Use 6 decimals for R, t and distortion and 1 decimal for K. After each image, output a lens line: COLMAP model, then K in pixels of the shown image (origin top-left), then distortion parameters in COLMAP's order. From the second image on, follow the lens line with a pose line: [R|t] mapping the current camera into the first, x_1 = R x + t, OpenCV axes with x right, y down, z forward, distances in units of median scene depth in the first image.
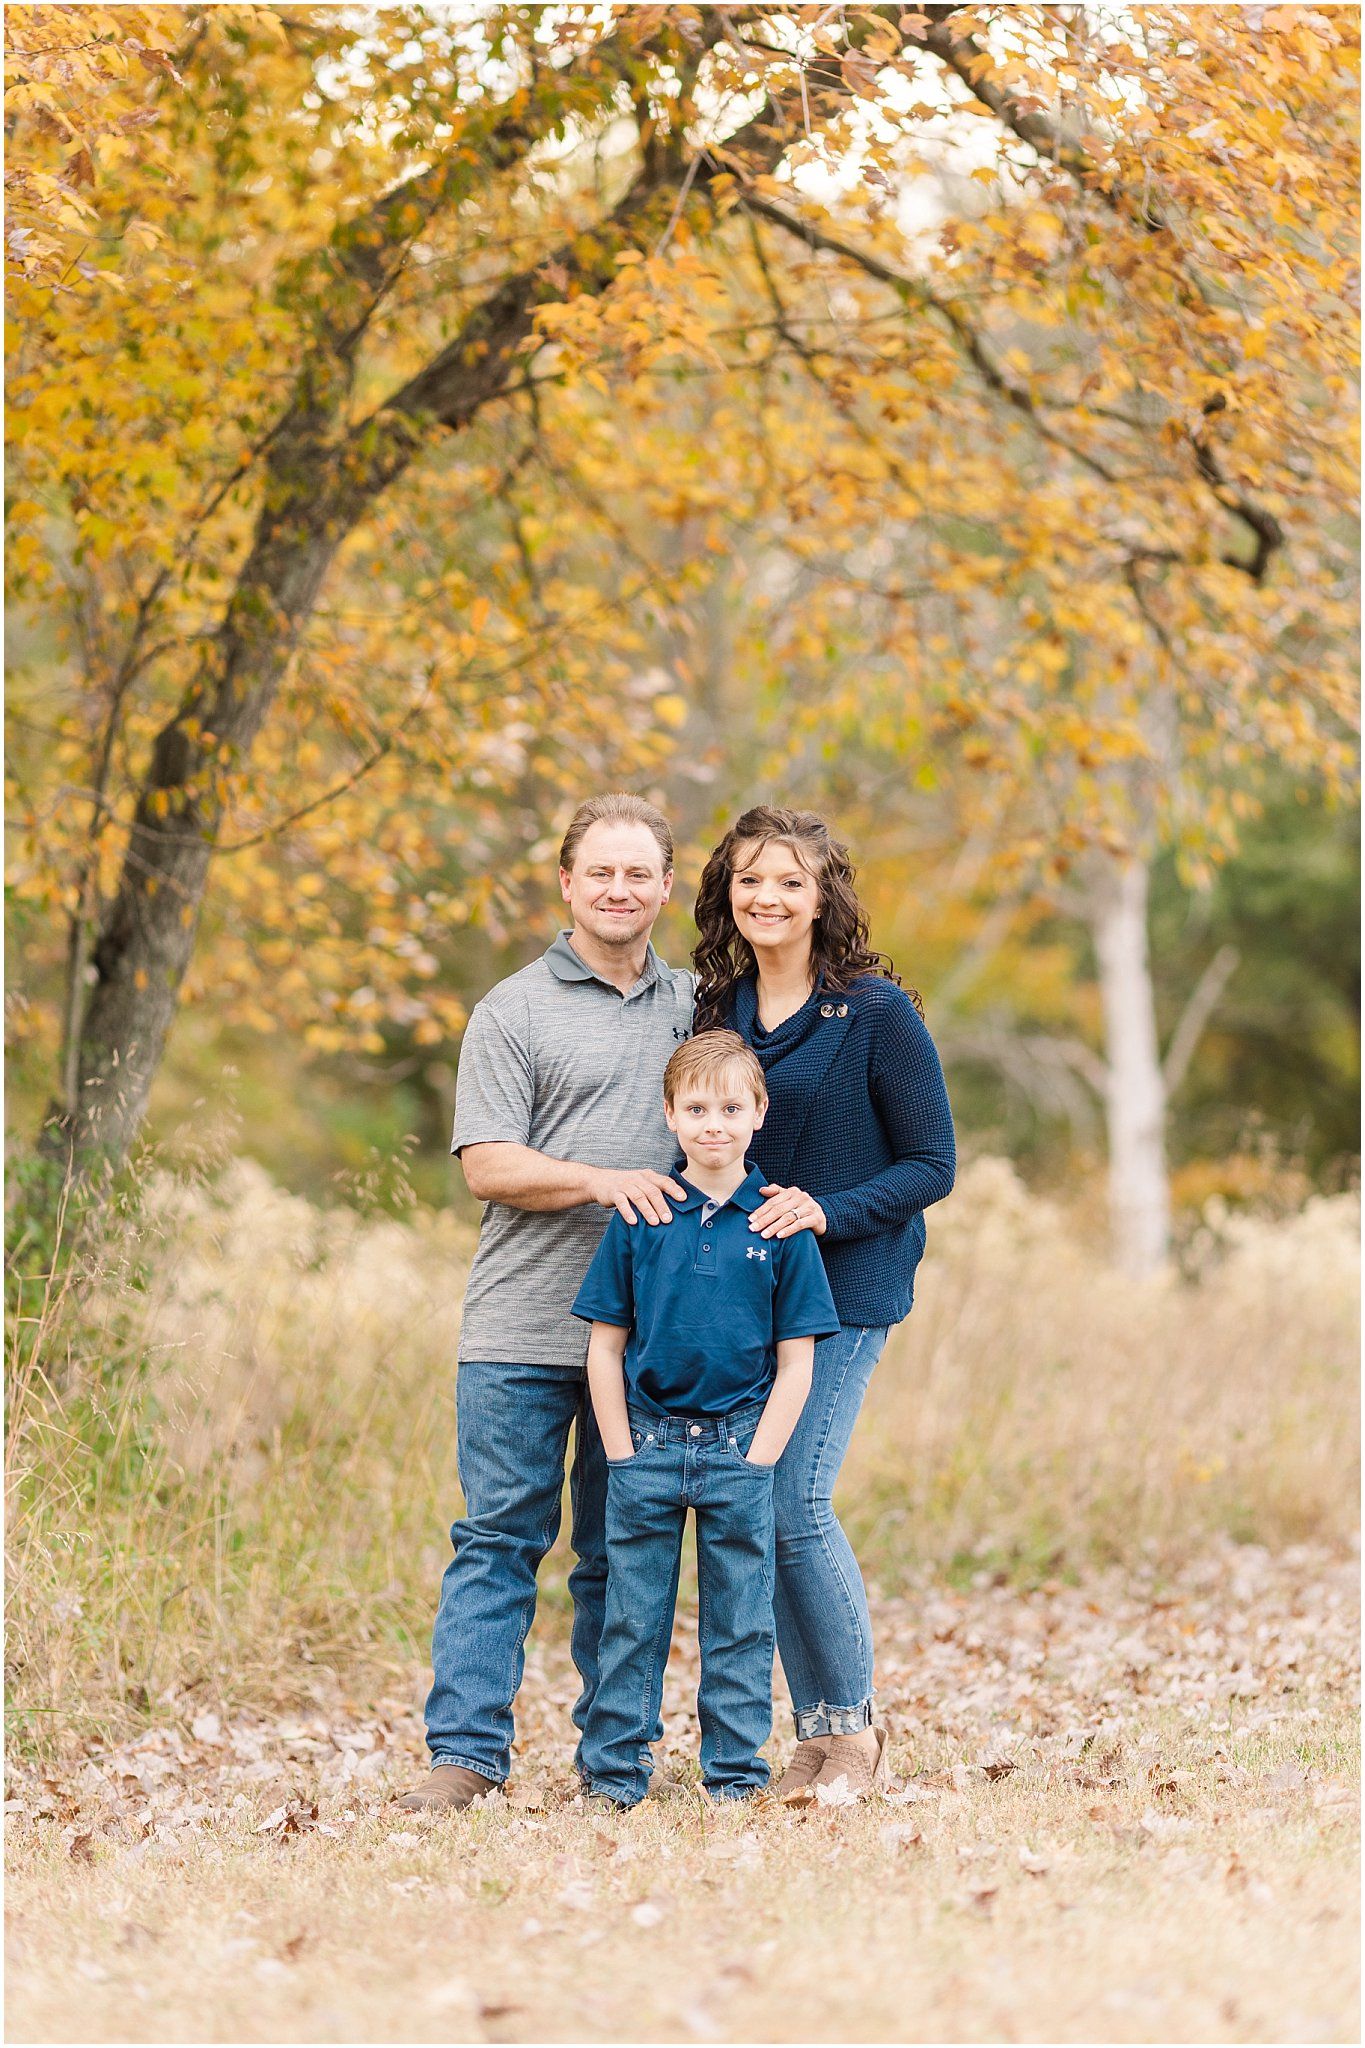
lens RADIAL K [[13039.1, 0, 675.0], [0, 13039.1, 1021.2], [0, 0, 1]] dist [0.166801, 0.000000]
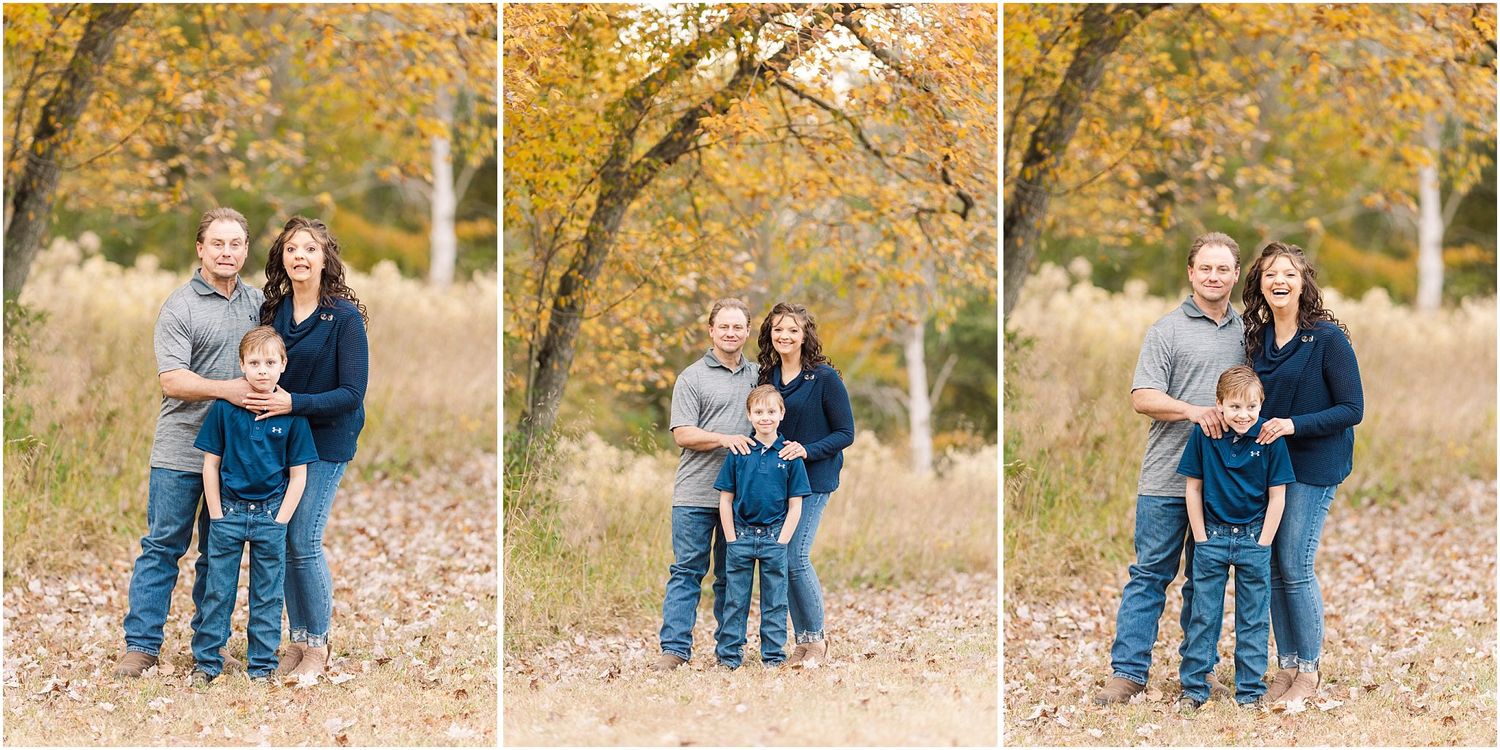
lens RADIAL K [[8878.4, 0, 762.9], [0, 8878.4, 377.3], [0, 0, 1]] dist [1.444938, 0.000000]
pose [[0.999973, -0.001289, -0.007238, 0.015928], [0.001315, 0.999993, 0.003615, -0.007553], [0.007234, -0.003624, 0.999967, -0.860847]]
